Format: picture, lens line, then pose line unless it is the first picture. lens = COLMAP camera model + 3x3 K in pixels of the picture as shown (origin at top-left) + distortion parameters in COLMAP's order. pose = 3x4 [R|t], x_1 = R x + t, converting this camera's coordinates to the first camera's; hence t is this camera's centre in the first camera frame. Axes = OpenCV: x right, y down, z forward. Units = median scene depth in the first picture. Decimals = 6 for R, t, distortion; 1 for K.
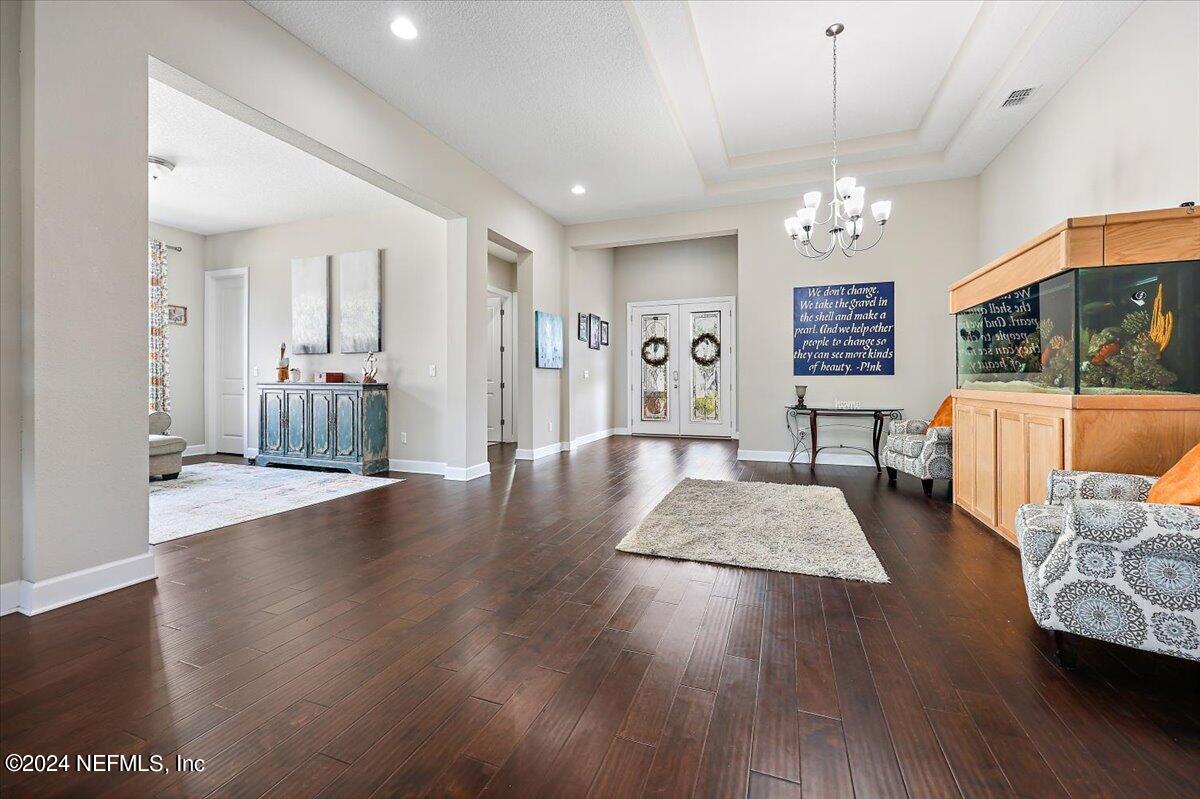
lens RADIAL K [[491.2, 0, 601.0], [0, 491.2, 381.1], [0, 0, 1]] dist [-0.001516, -0.000214]
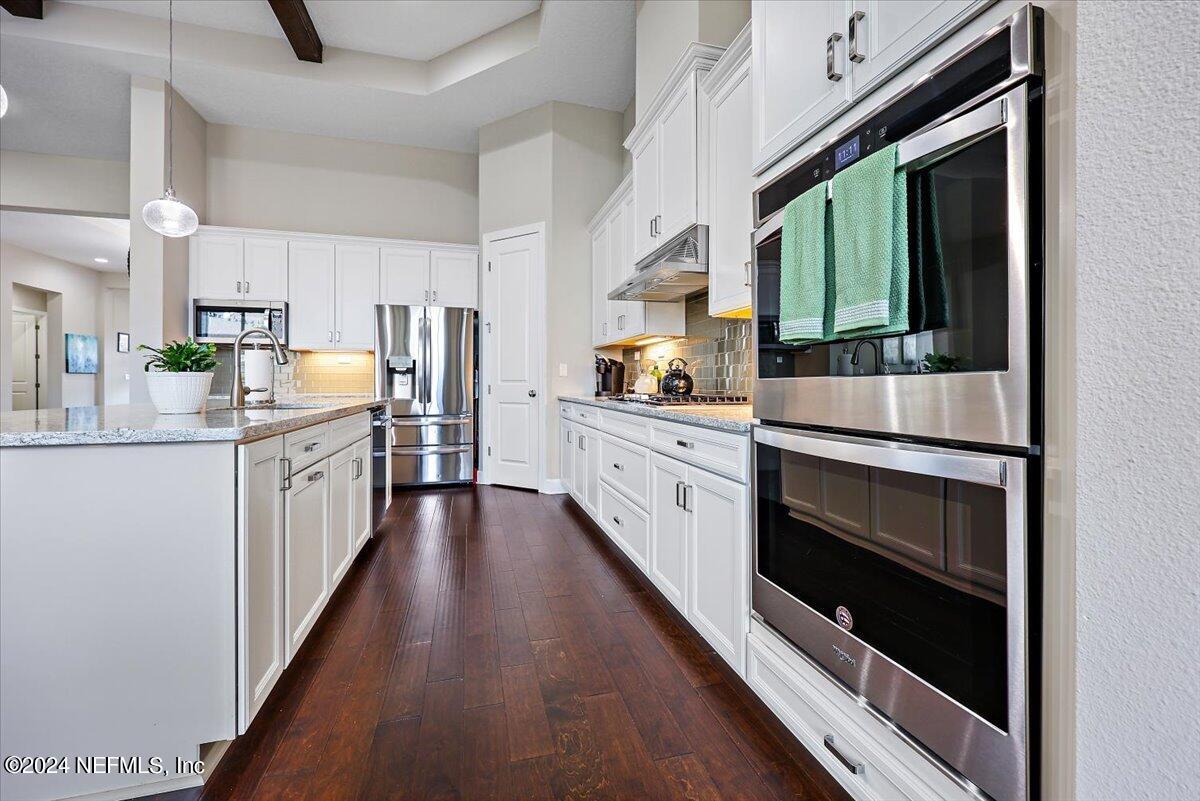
lens RADIAL K [[491.2, 0, 601.0], [0, 491.2, 382.1], [0, 0, 1]] dist [-0.001516, -0.000214]
pose [[0.815010, 0.002723, 0.579440, 0.330997], [-0.000848, 0.999993, -0.003506, 0.004189], [-0.579446, 0.002366, 0.815007, -1.140465]]
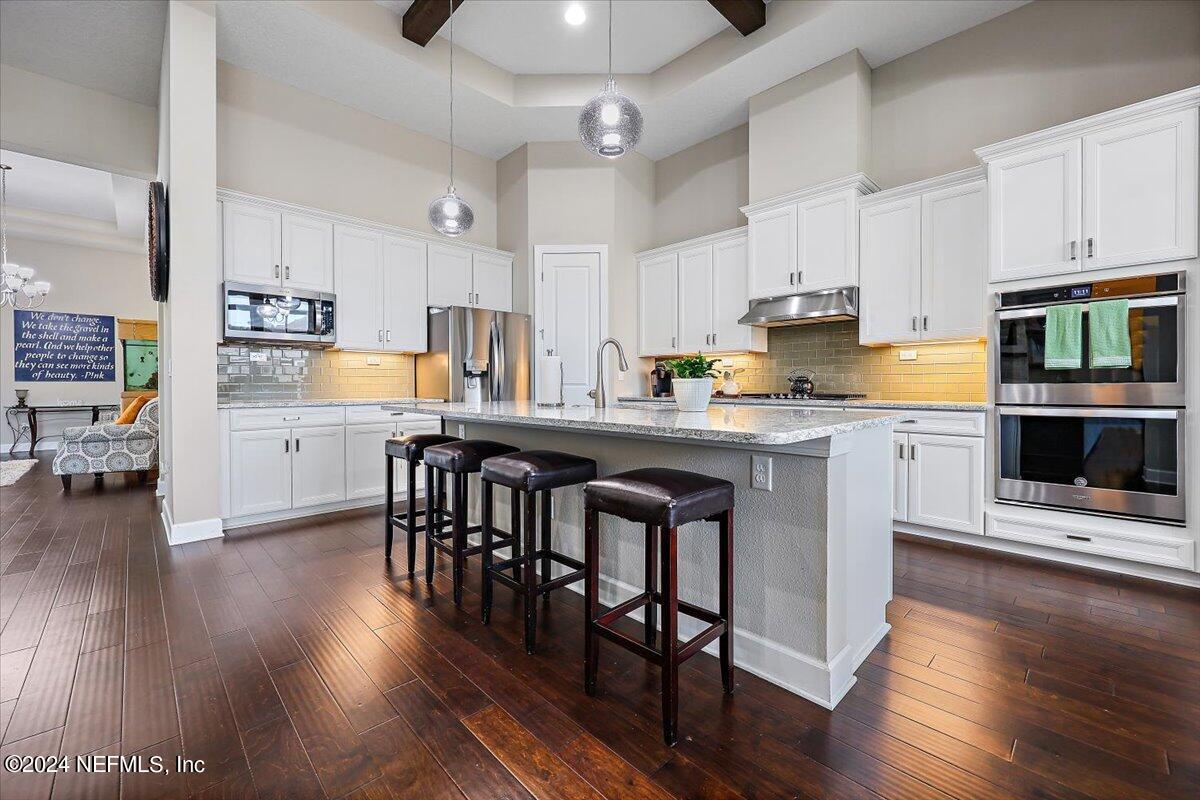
lens RADIAL K [[483.6, 0, 606.9], [0, 483.6, 388.4], [0, 0, 1]] dist [-0.007089, -0.000502]
pose [[0.427986, -0.006896, 0.903759, -0.054428], [0.002156, 0.999976, 0.006609, 0.001910], [-0.903783, -0.000880, 0.427990, -0.852232]]
